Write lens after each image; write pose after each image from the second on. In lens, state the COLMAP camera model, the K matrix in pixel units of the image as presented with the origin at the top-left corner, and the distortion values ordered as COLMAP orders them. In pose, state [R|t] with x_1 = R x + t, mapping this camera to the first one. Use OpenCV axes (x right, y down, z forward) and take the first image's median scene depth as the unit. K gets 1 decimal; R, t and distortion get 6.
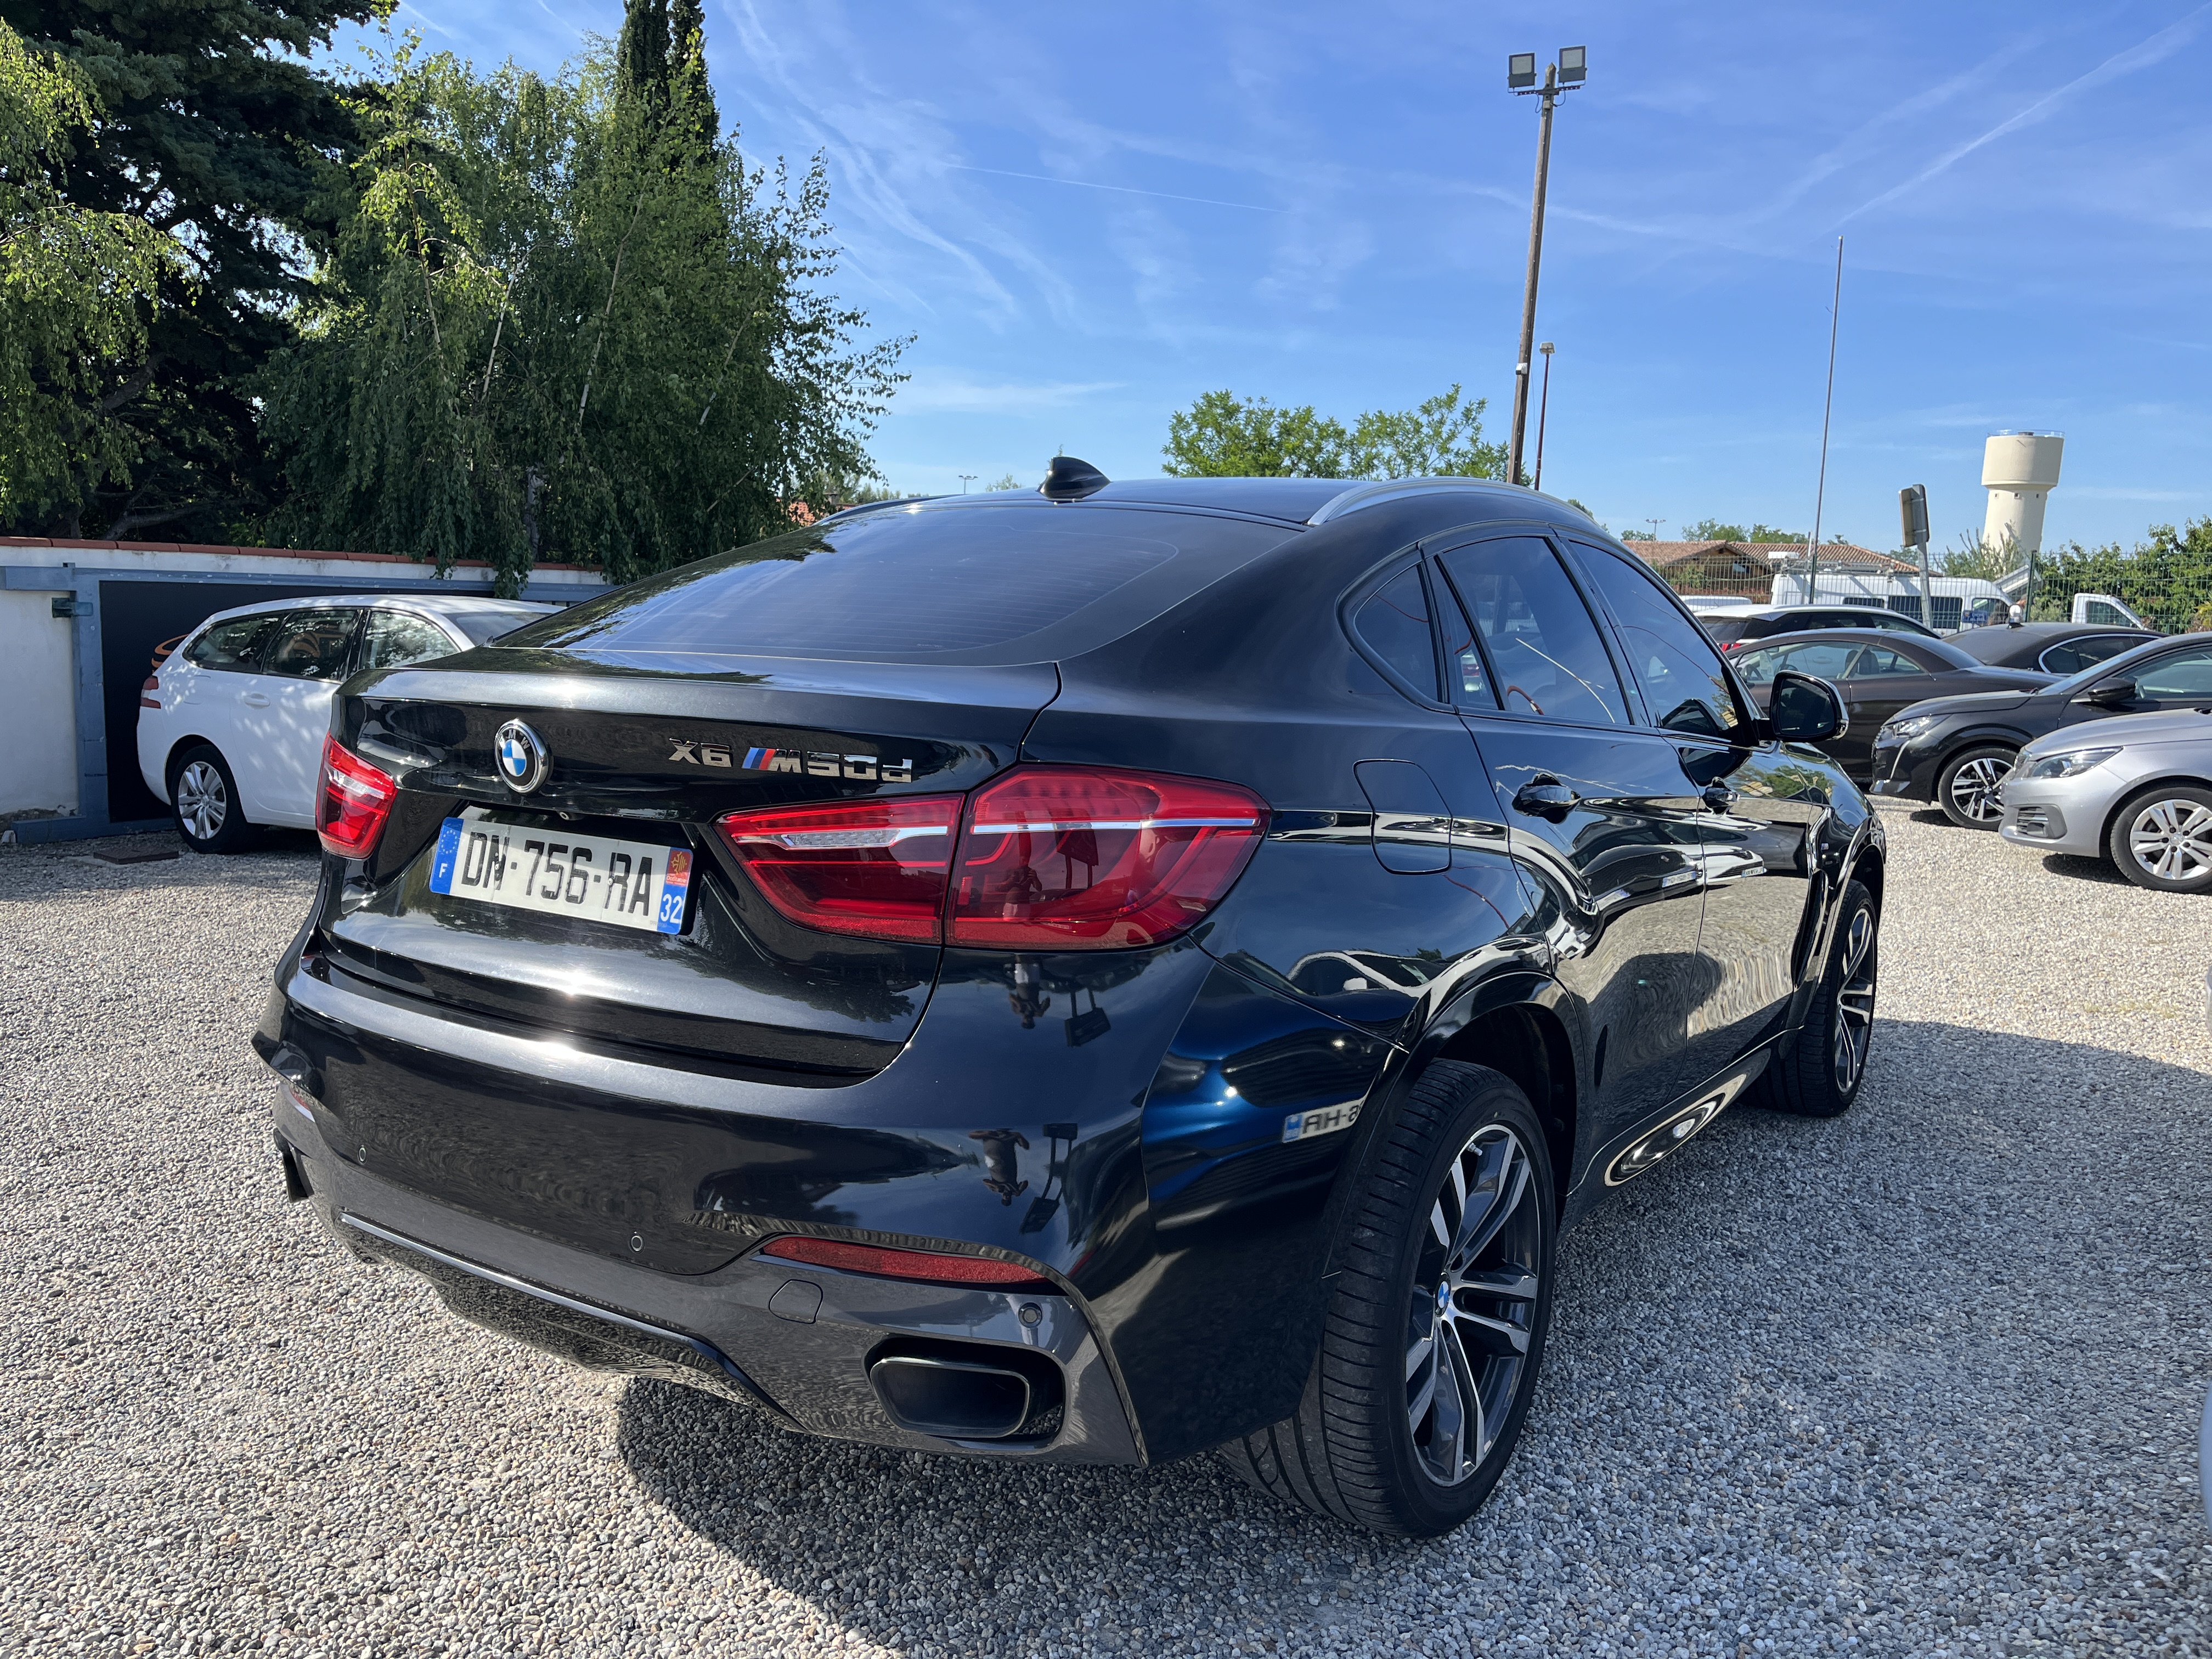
lens RADIAL K [[1681.9, 0, 1106.0], [0, 1681.9, 829.5], [0, 0, 1]] dist [0.078726, -0.101347]
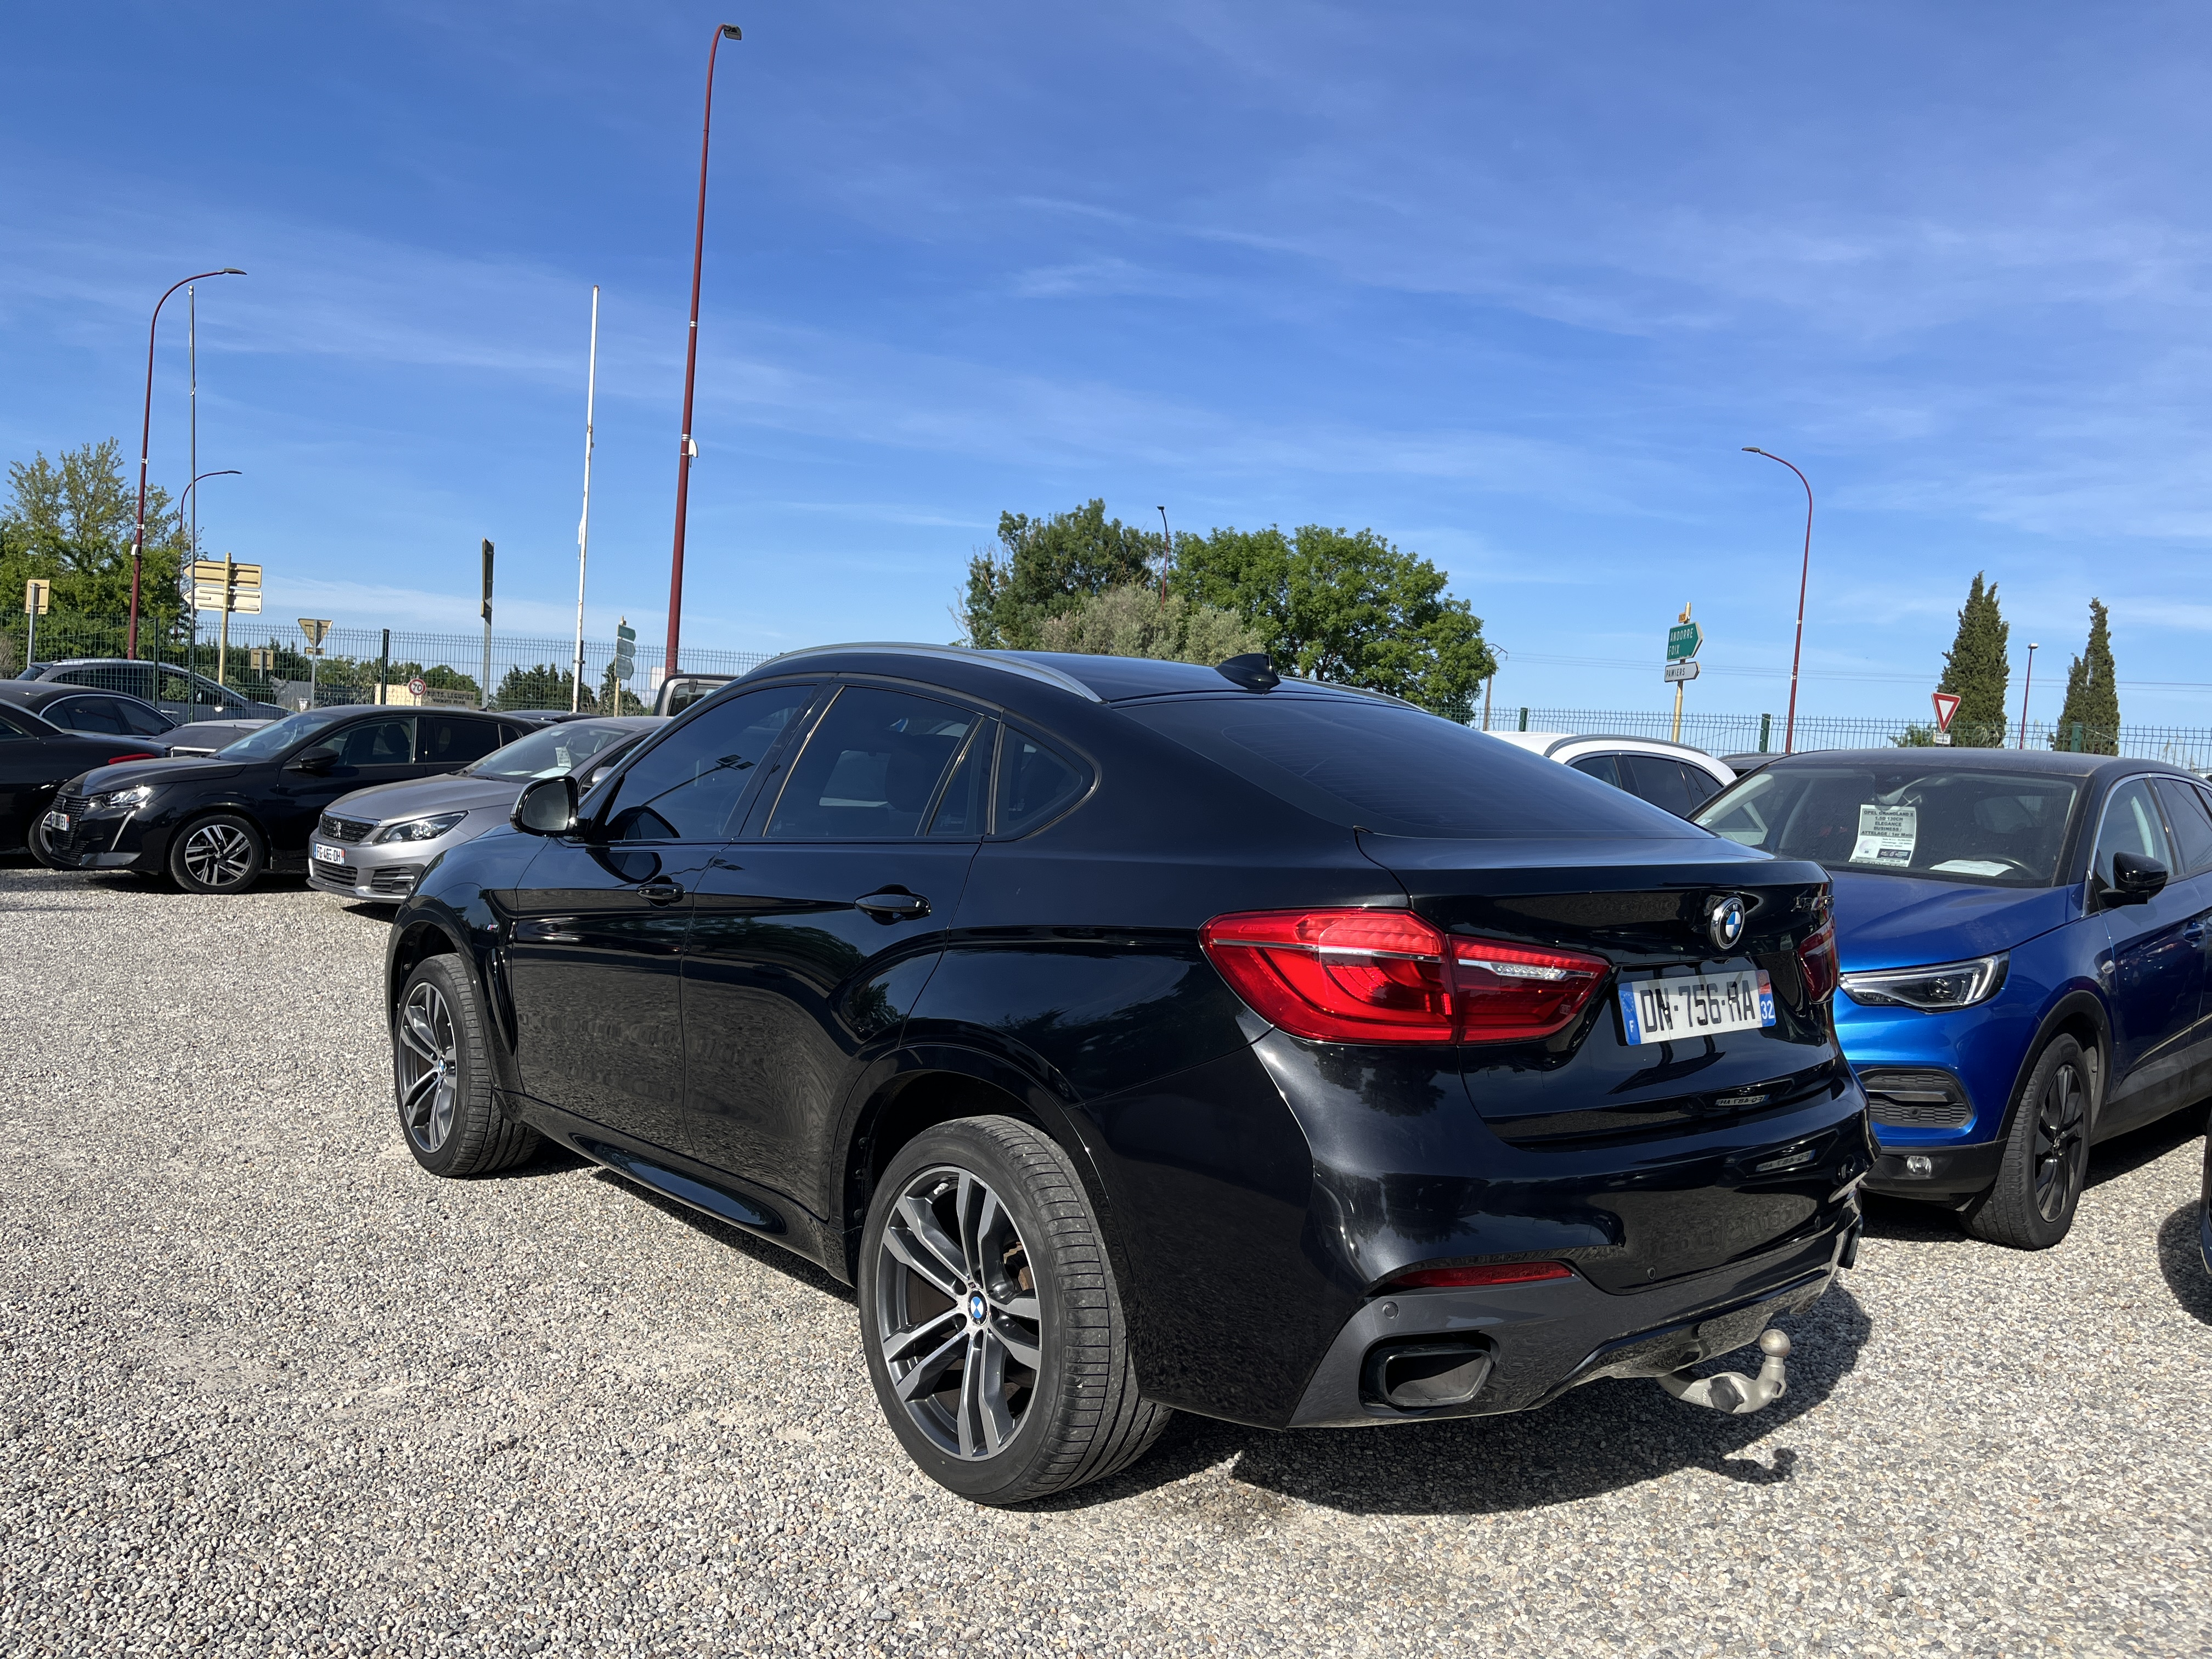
lens RADIAL K [[1687.0, 0, 1106.0], [0, 1687.0, 829.5], [0, 0, 1]] dist [0.086107, -0.121570]
pose [[0.254795, -0.062279, 0.964987, -0.253754], [0.078044, 0.995993, 0.043674, -0.030817], [-0.963841, 0.064183, 0.258634, 0.156624]]
